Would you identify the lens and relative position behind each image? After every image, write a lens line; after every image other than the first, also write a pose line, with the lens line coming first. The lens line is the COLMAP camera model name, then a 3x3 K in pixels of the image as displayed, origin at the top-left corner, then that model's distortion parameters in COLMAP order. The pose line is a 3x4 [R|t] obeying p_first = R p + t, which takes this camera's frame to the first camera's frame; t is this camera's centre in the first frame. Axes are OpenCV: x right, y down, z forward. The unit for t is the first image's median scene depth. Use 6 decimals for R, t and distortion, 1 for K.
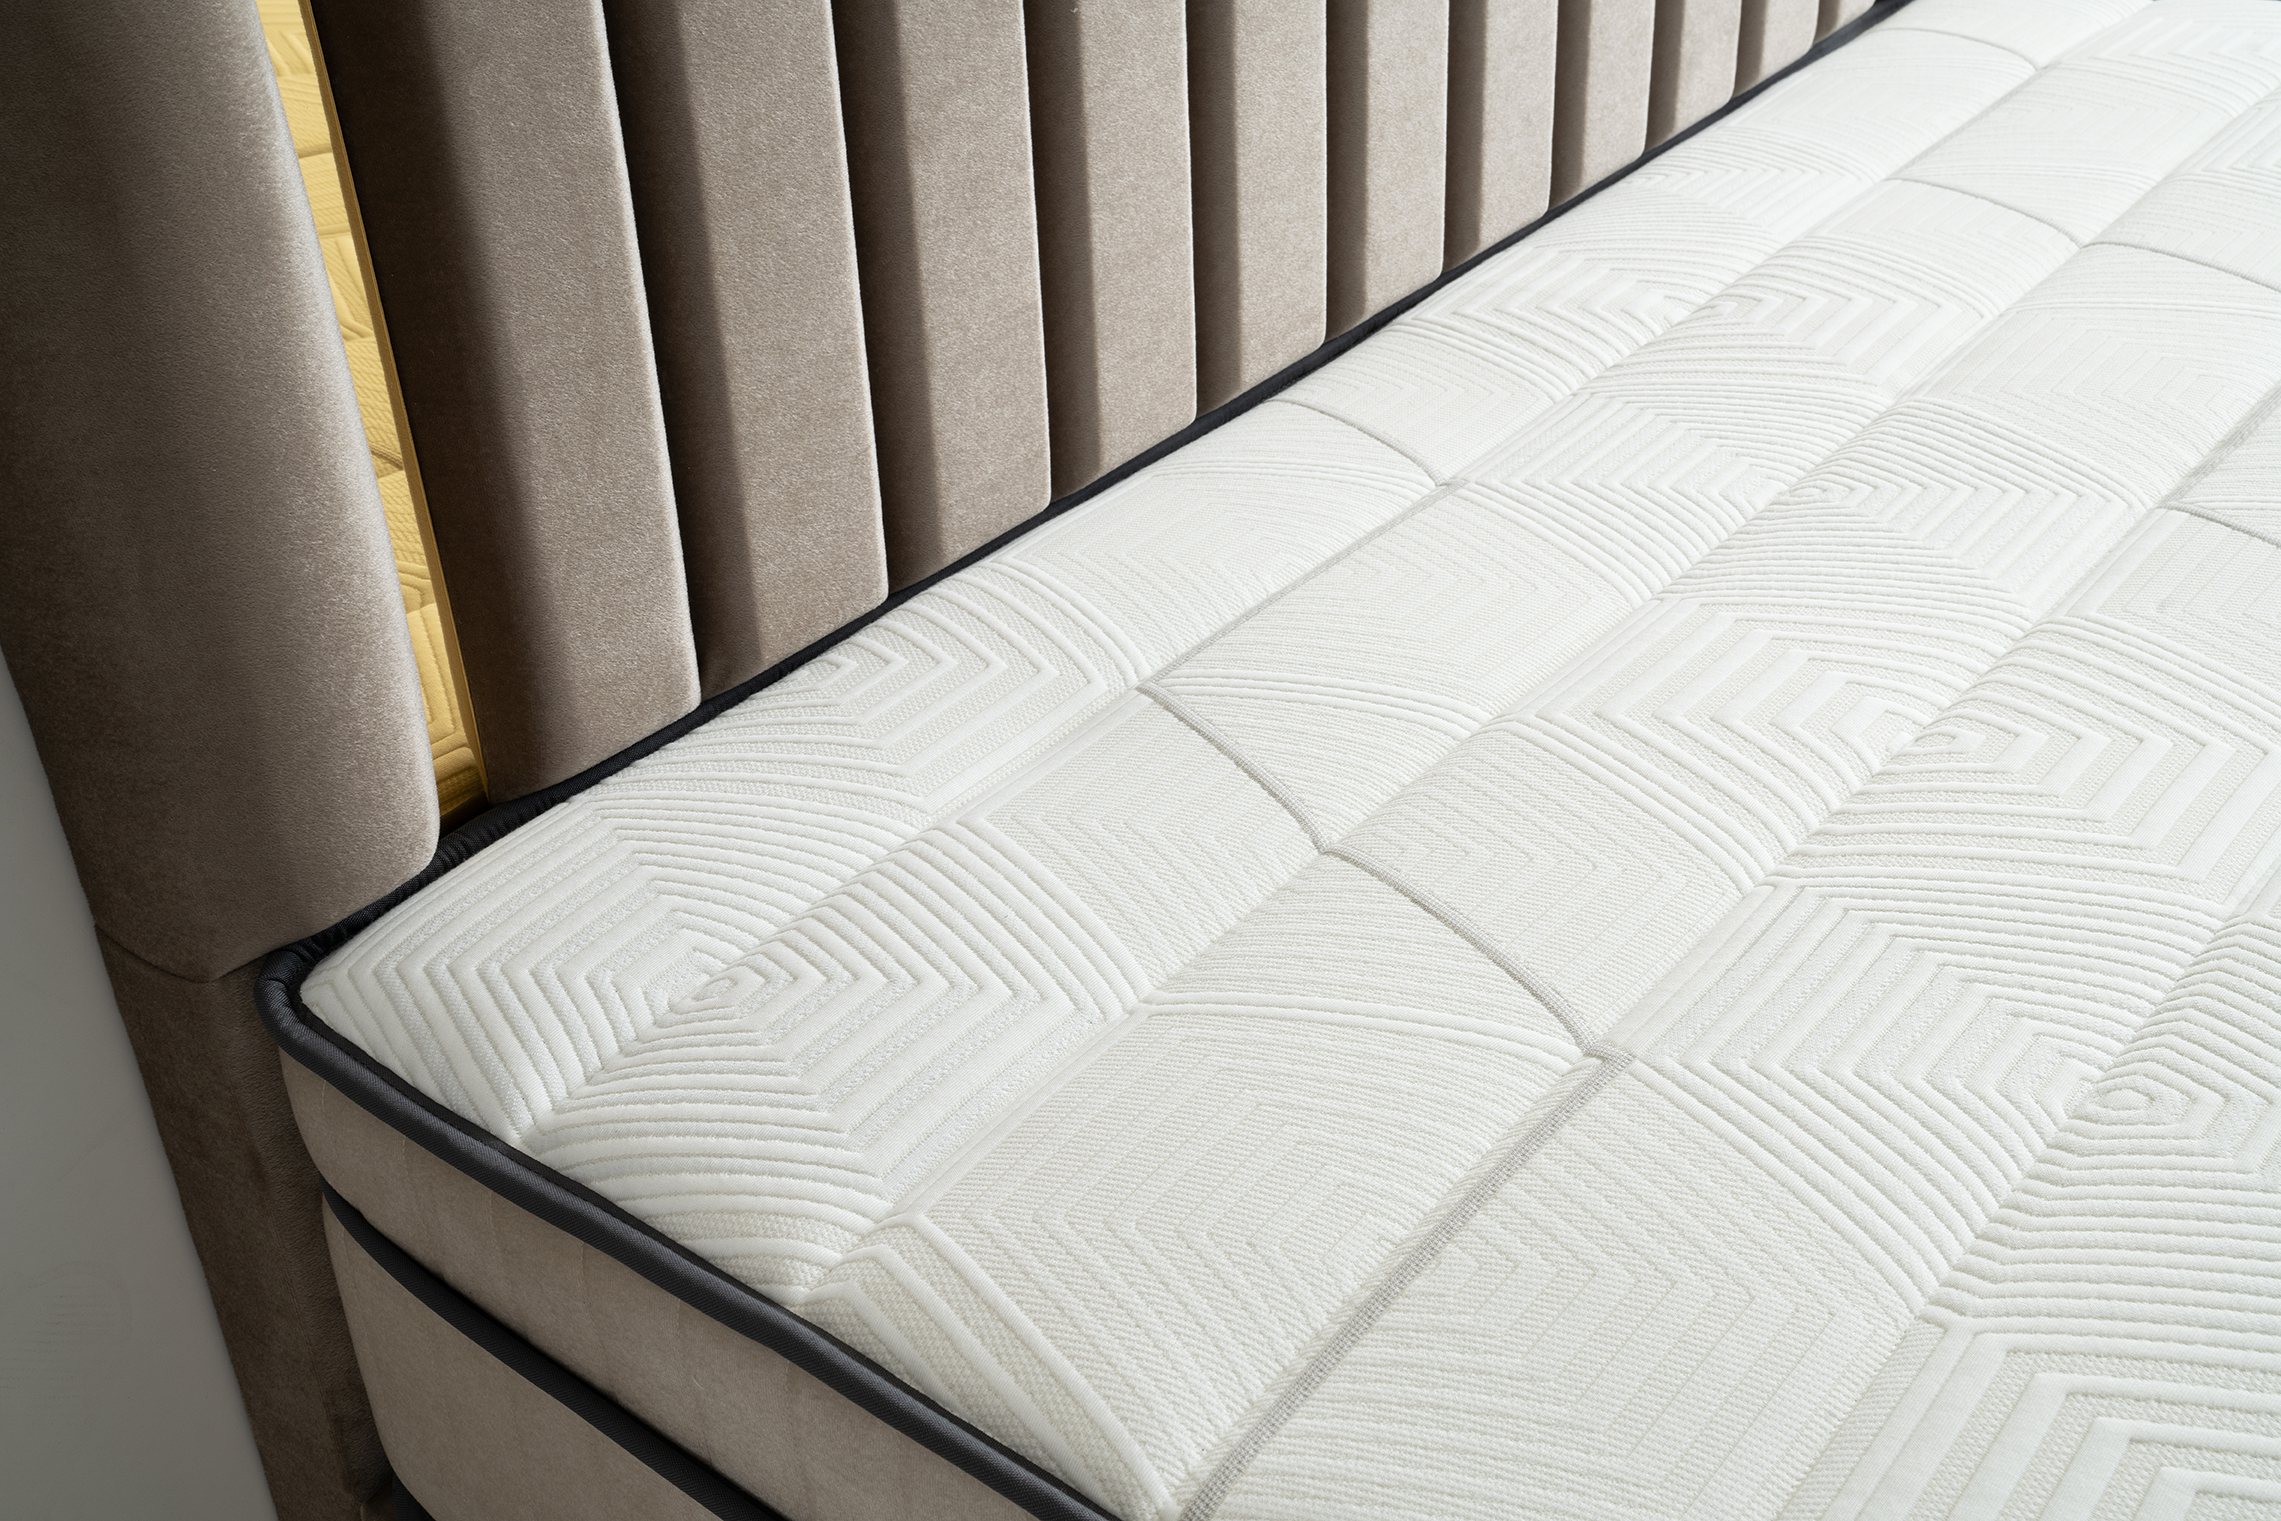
lens RADIAL K [[2497.3, 0, 1140.5], [0, 2497.3, 760.5], [0, 0, 1]] dist [0.160351, 0.011701]
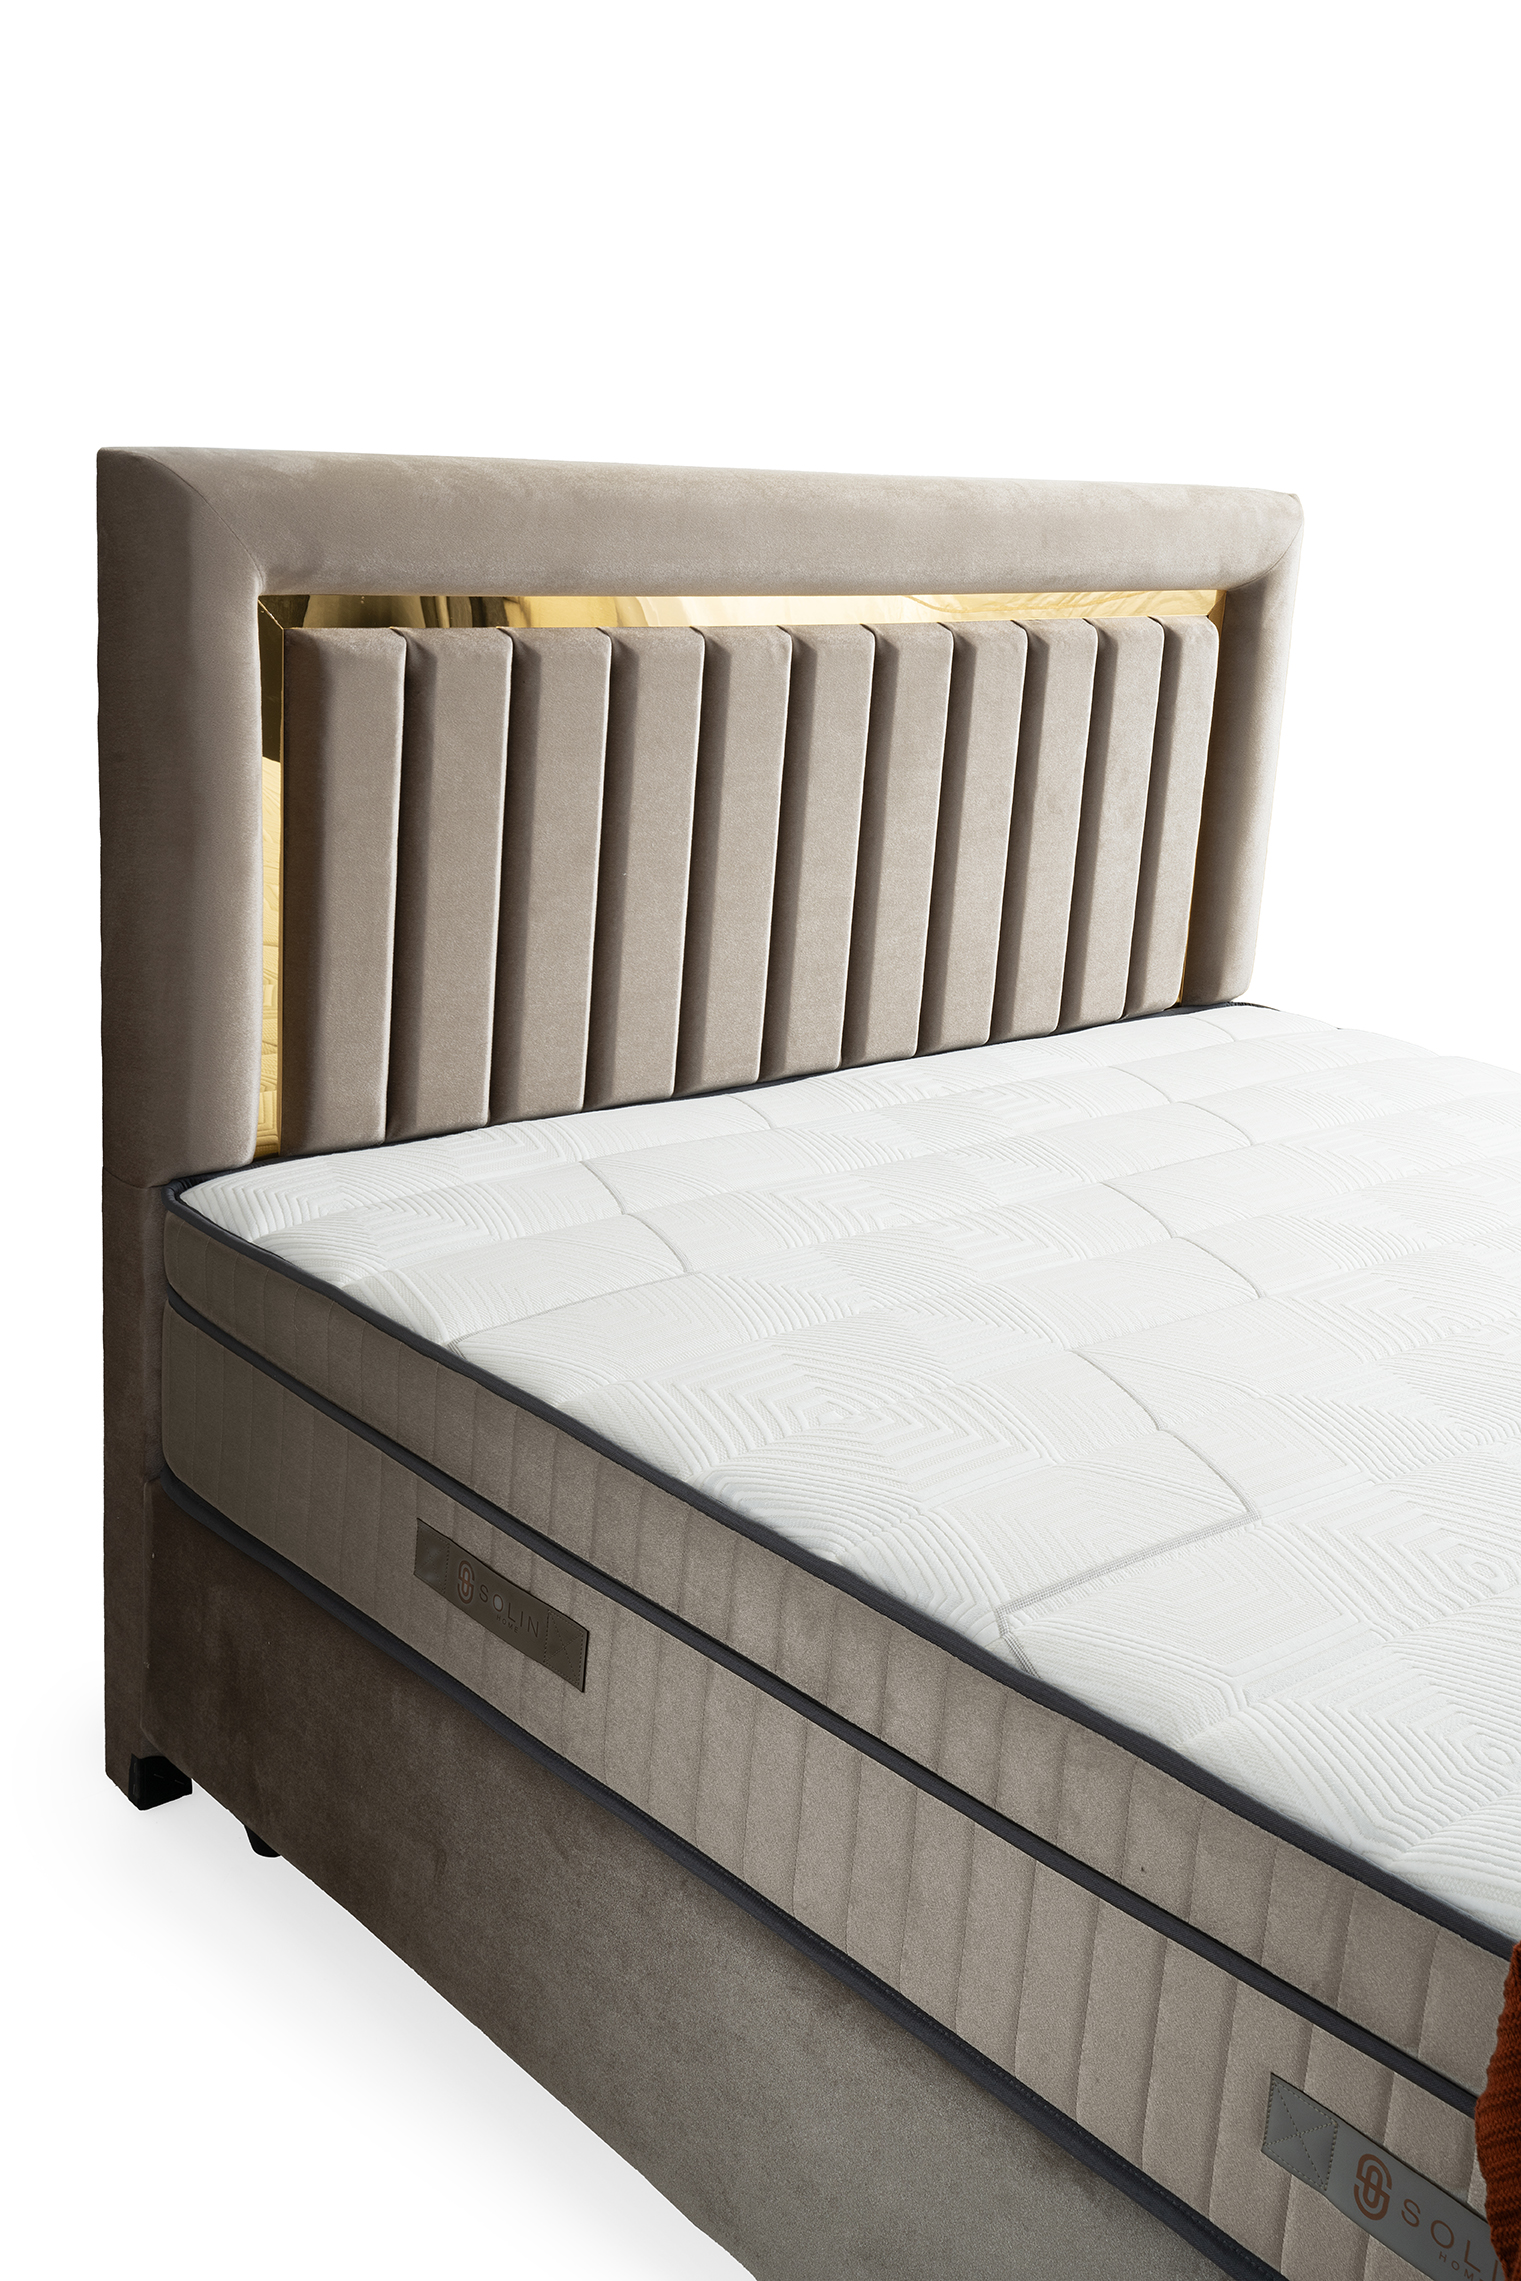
lens RADIAL K [[2497.3, 0, 760.5], [0, 2497.3, 1140.5], [0, 0, 1]] dist [0.160351, 0.011701]
pose [[0.977814, 0.164857, -0.129236, 0.461082], [-0.193108, 0.948487, -0.251161, 0.501033], [0.081173, 0.270545, 0.959279, -1.137624]]
